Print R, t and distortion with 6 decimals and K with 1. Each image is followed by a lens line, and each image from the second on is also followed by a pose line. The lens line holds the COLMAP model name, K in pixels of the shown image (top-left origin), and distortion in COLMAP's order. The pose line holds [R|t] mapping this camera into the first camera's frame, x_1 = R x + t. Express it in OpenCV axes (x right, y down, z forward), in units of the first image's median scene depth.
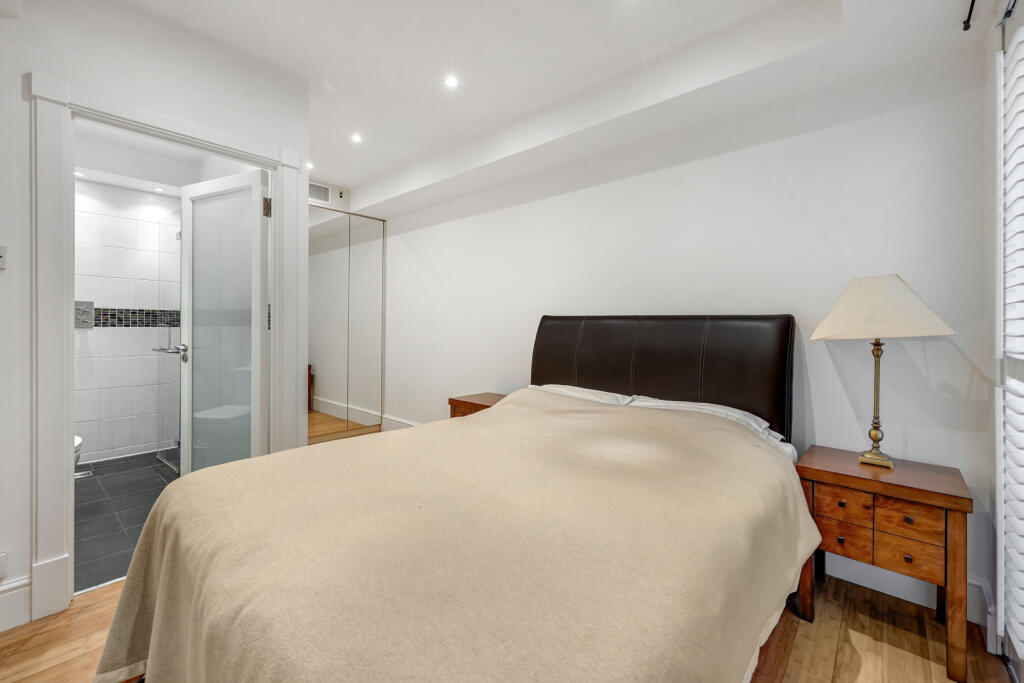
lens RADIAL K [[416.1, 0, 512.7], [0, 416.1, 337.1], [0, 0, 1]] dist [0.001982, 0.000217]
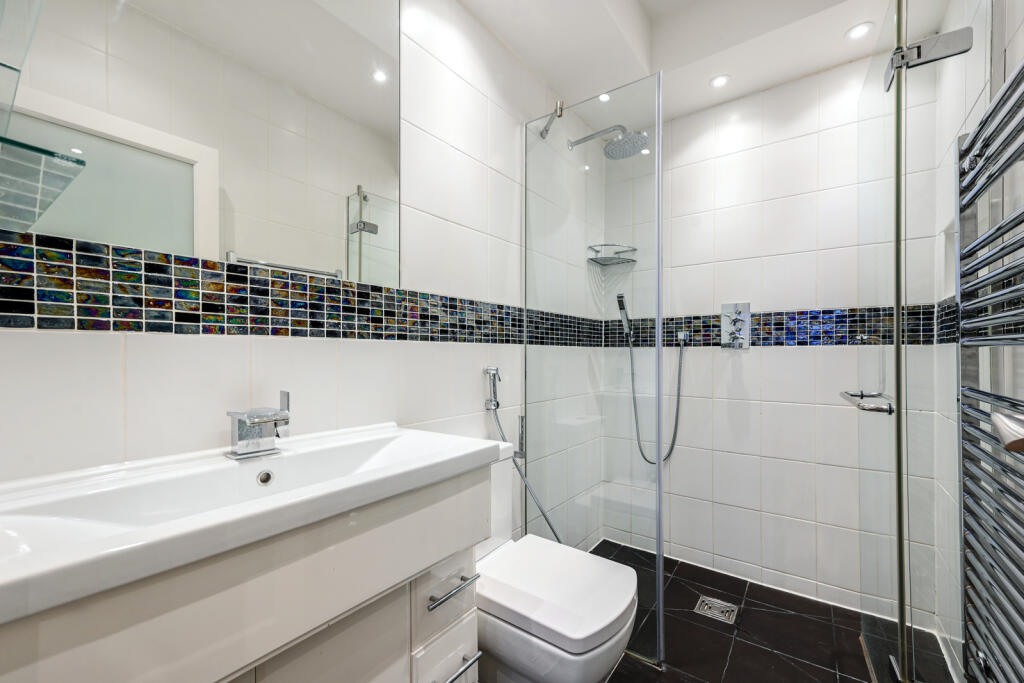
lens RADIAL K [[416.1, 0, 513.3], [0, 416.1, 348.2], [0, 0, 1]] dist [0.001982, 0.000217]
pose [[0.093266, -0.002557, -0.995638, -0.465383], [-0.013044, 0.999908, -0.003790, -0.015382], [0.995556, 0.013341, 0.093224, 0.622002]]
